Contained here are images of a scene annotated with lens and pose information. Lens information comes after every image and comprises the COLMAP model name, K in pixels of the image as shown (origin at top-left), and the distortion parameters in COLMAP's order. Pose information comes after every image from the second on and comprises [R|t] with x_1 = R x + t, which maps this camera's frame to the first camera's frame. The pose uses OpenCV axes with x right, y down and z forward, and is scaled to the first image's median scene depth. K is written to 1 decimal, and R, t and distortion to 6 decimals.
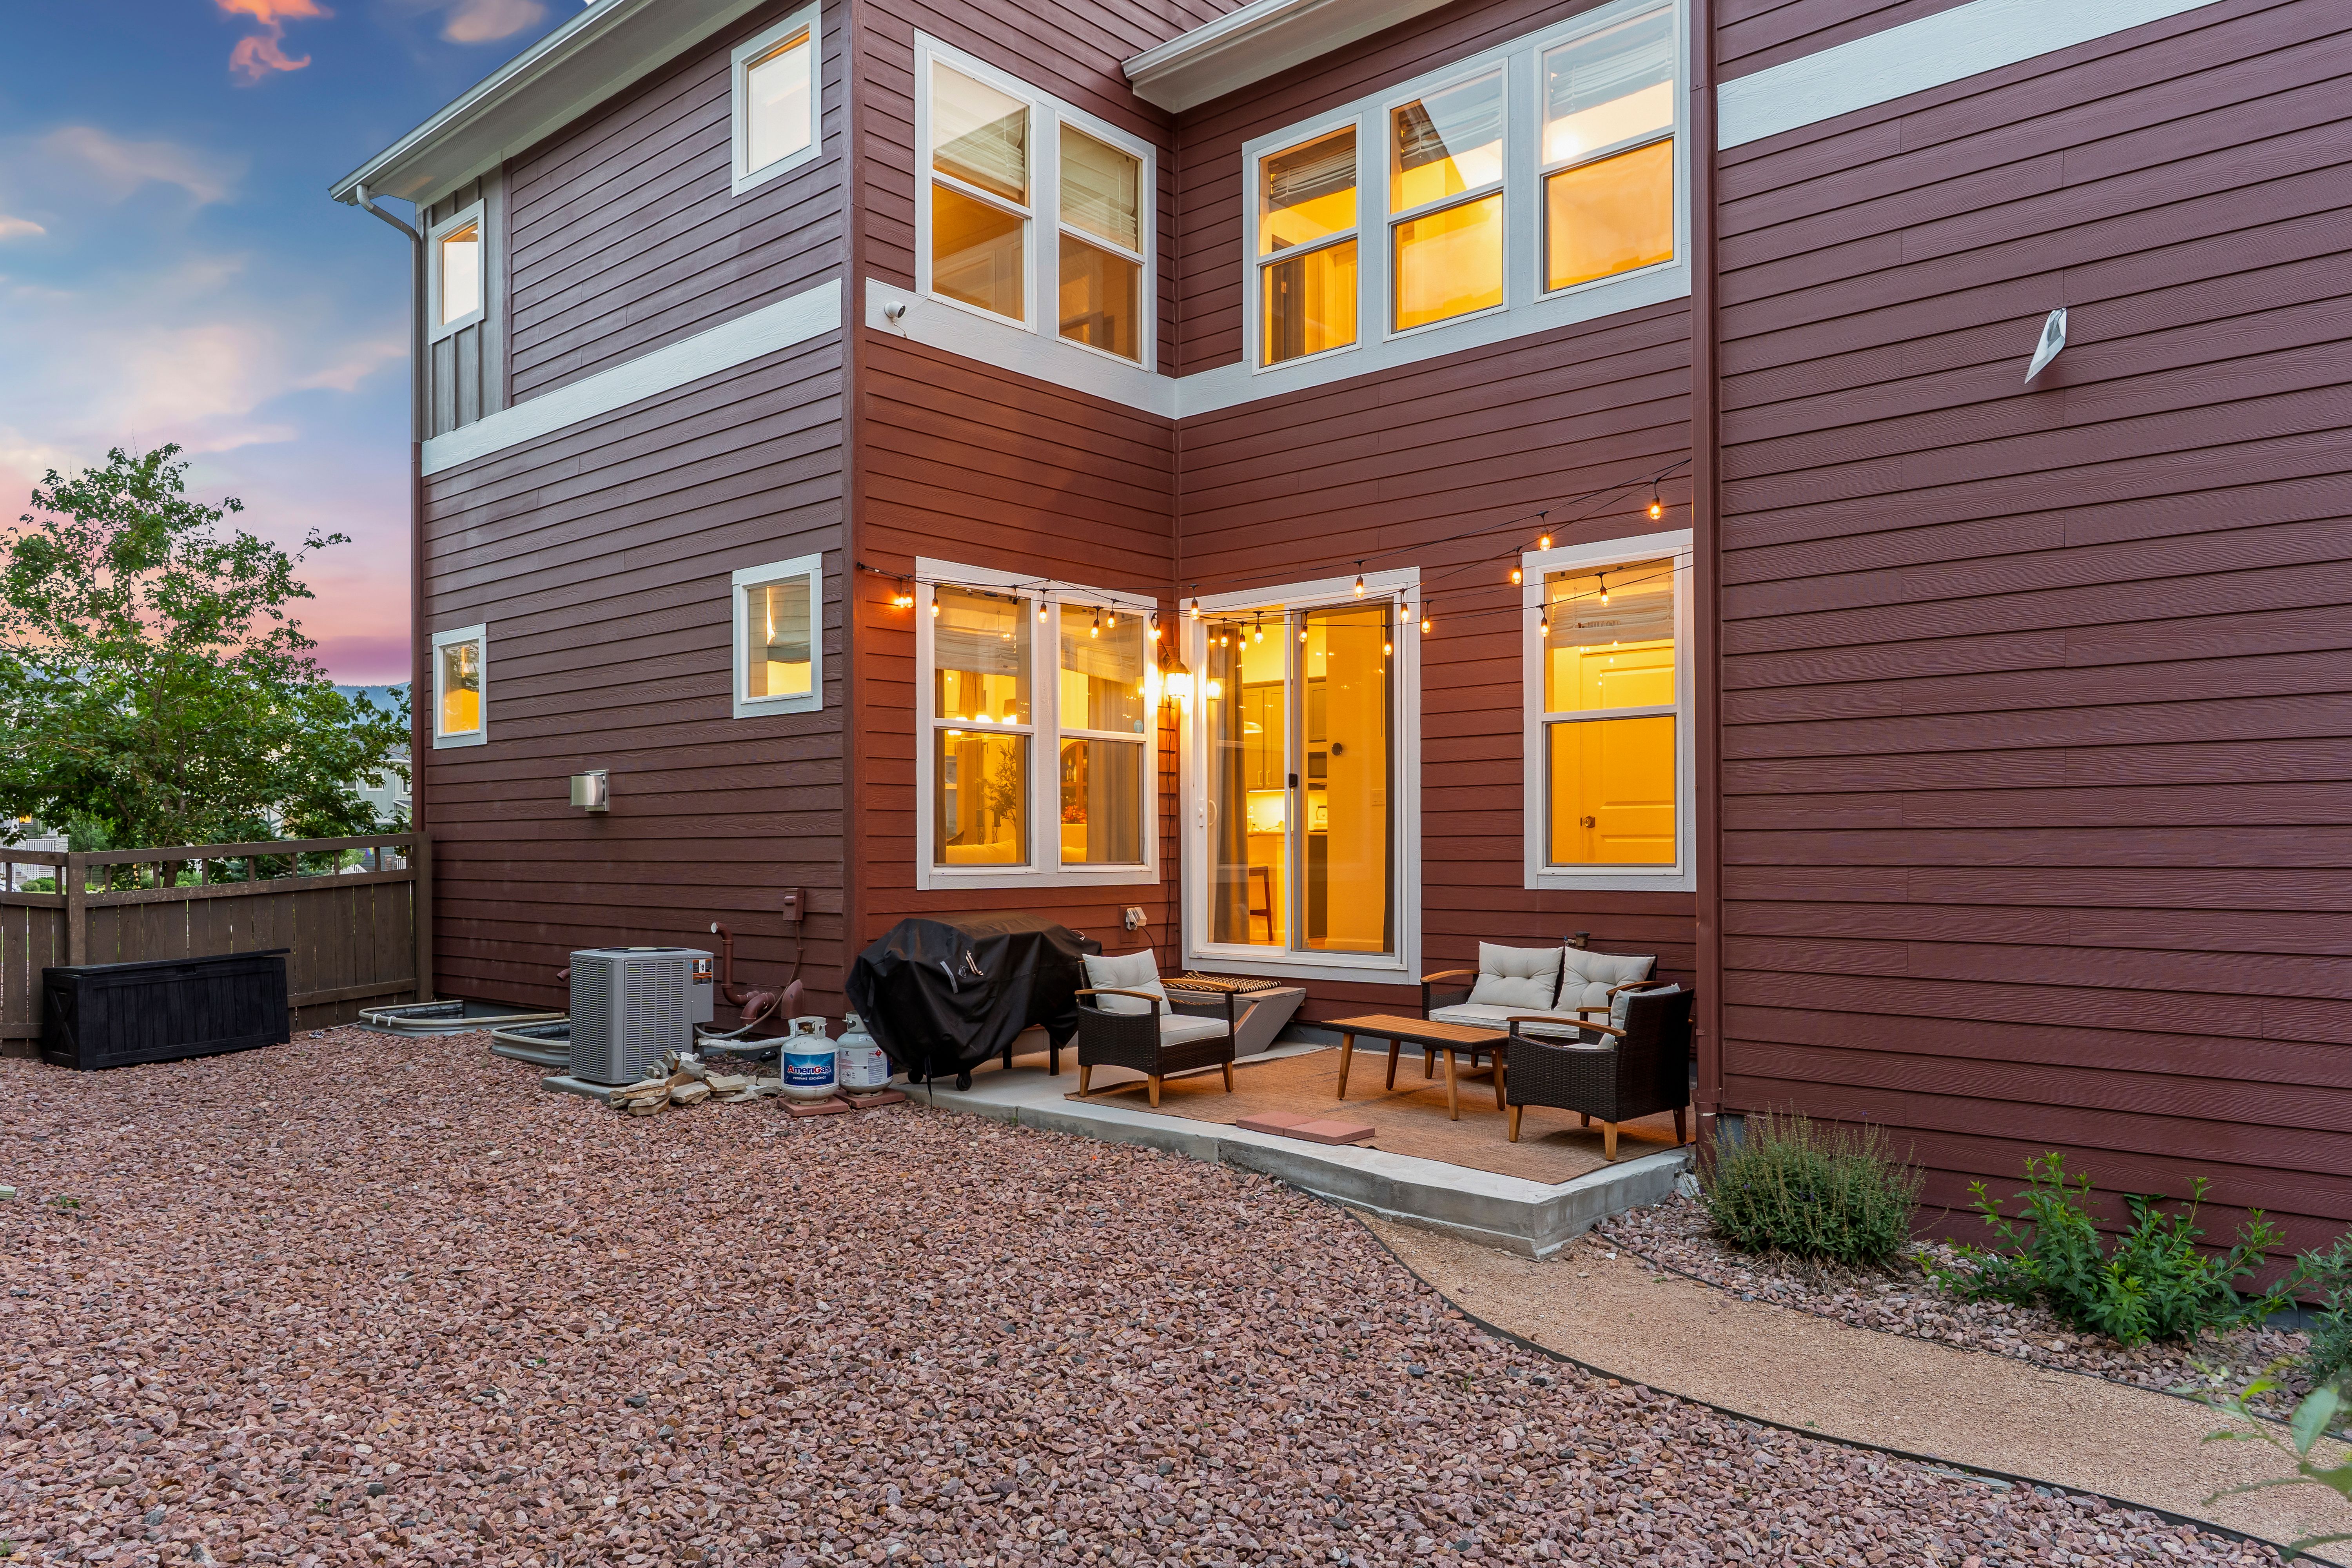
lens RADIAL K [[1608.6, 0, 1177.8], [0, 1608.6, 842.9], [0, 0, 1]] dist [-0.007003, -0.000705]
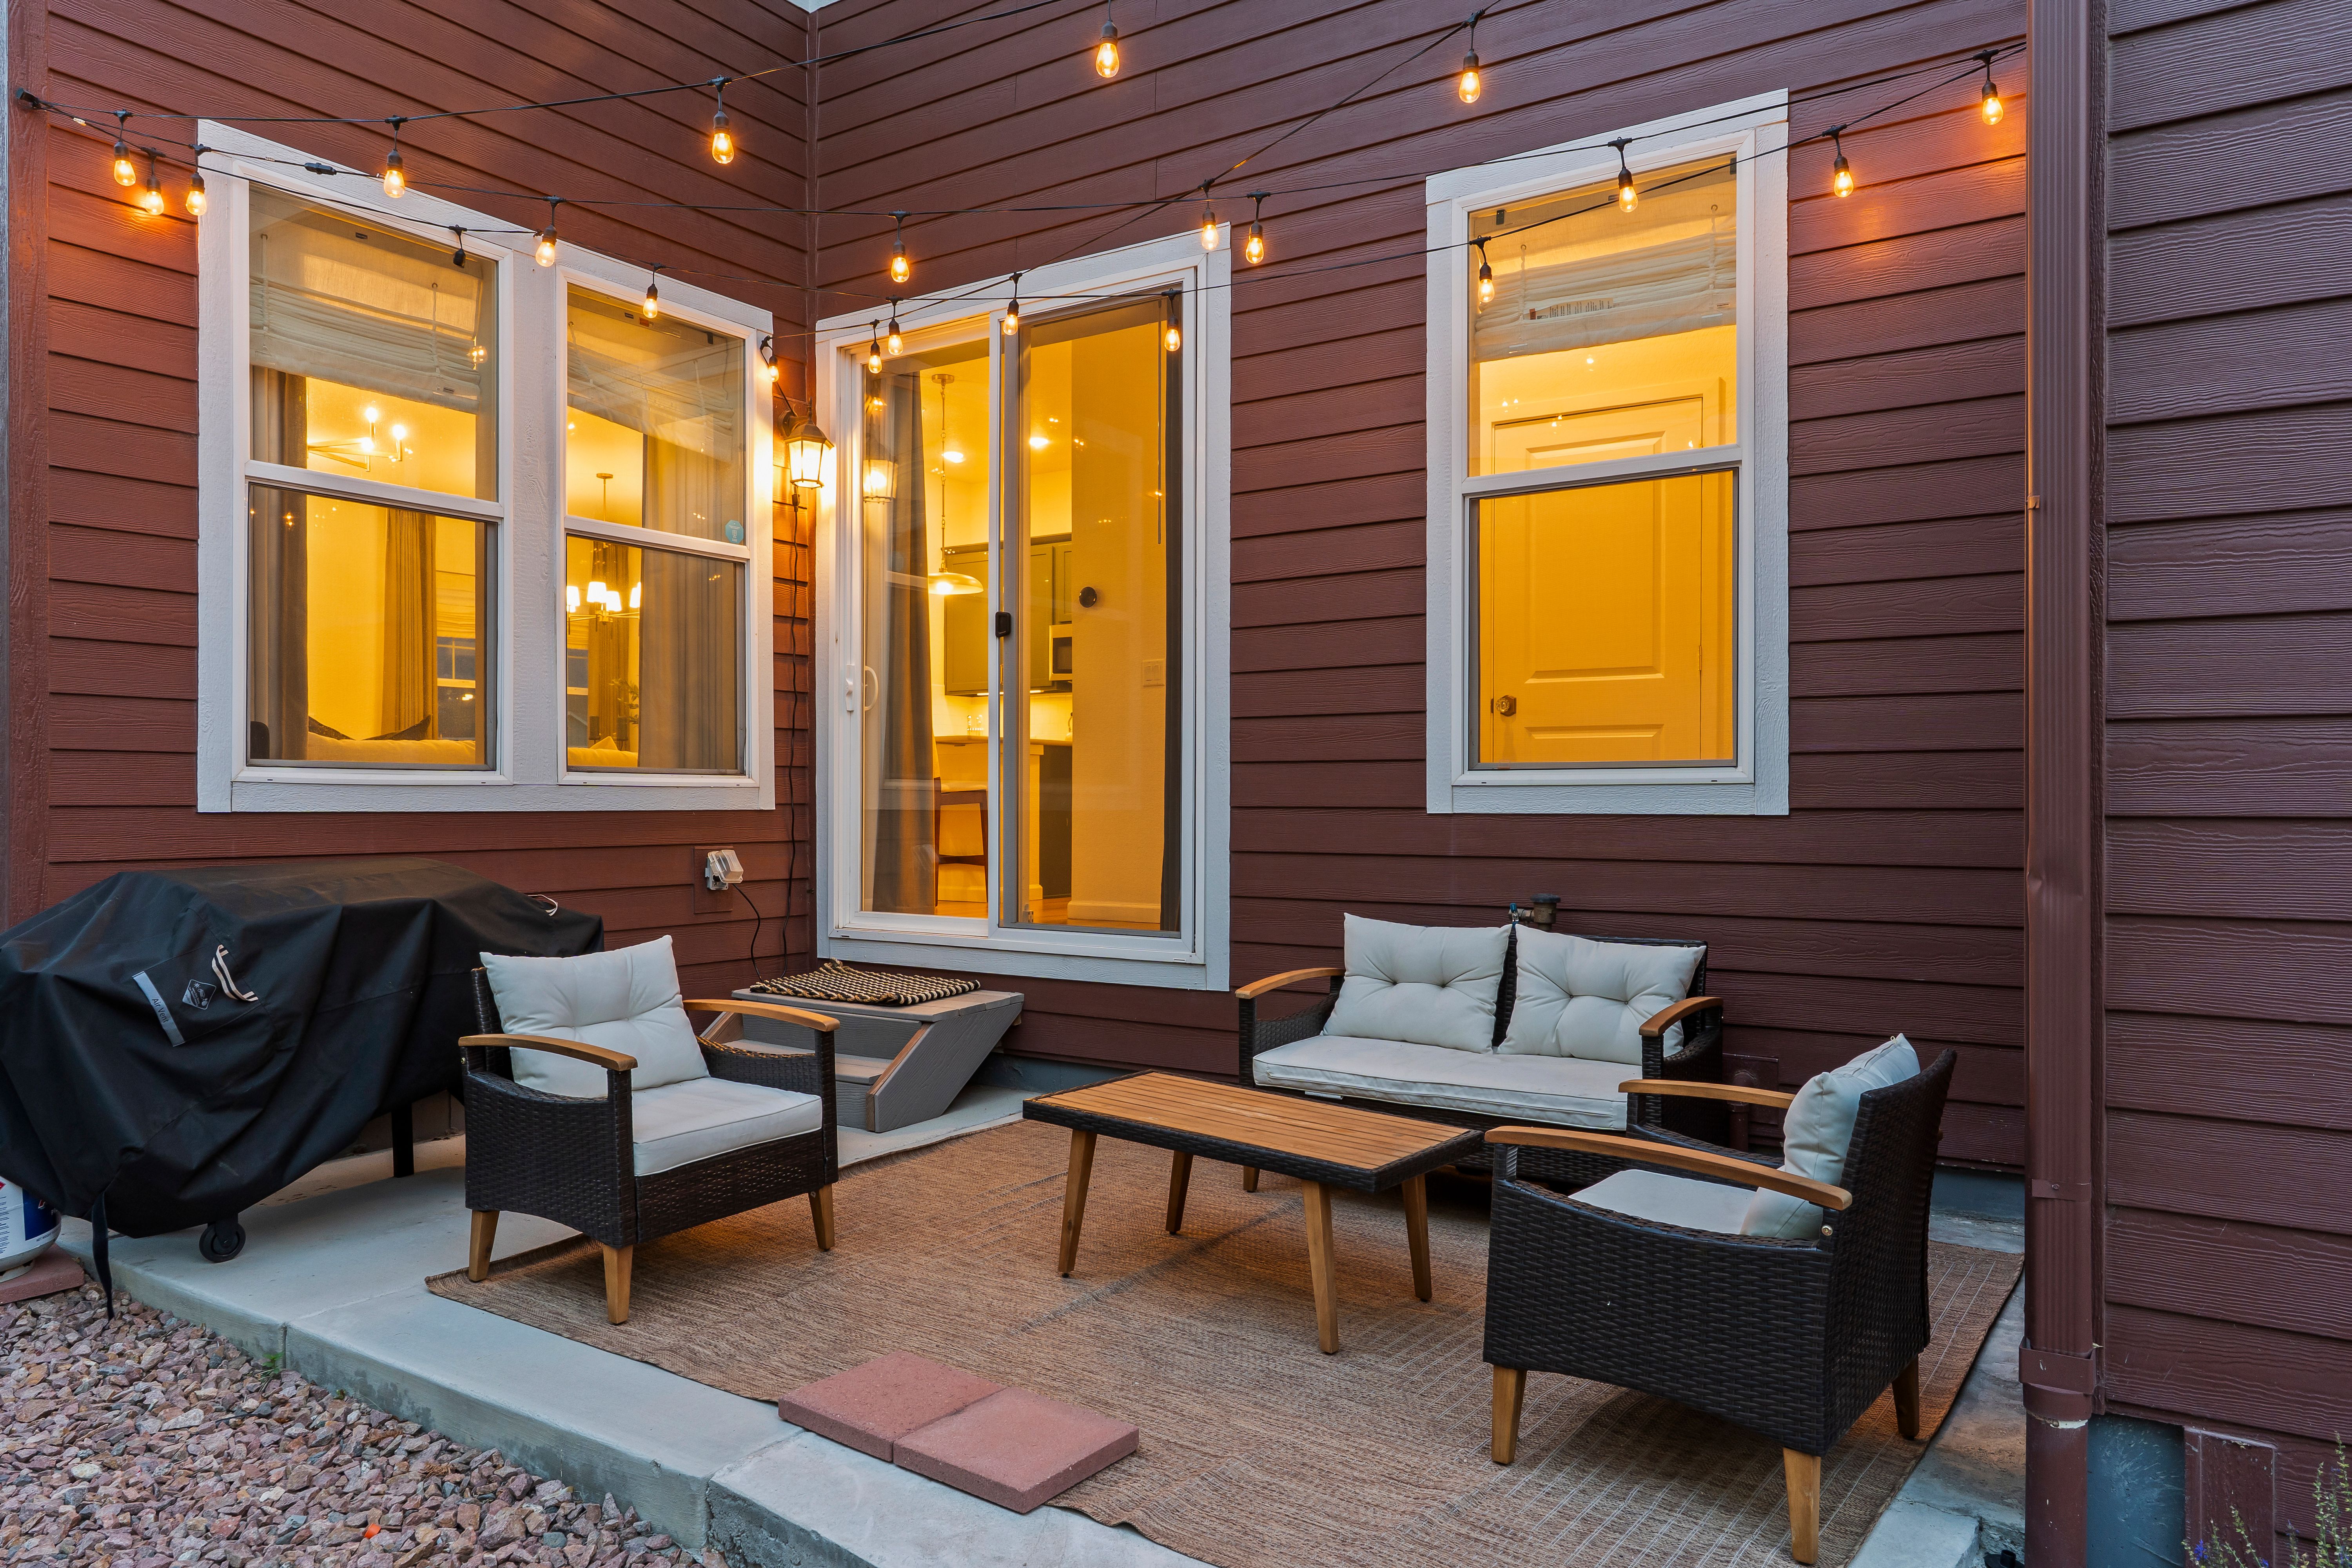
lens RADIAL K [[1568.8, 0, 1175.0], [0, 1568.8, 791.8], [0, 0, 1]] dist [-0.004505, -0.000261]
pose [[0.990598, 0.004852, 0.136720, 0.062904], [-0.004597, 0.999987, -0.002175, 0.022965], [-0.136729, 0.001526, 0.990607, 0.497542]]
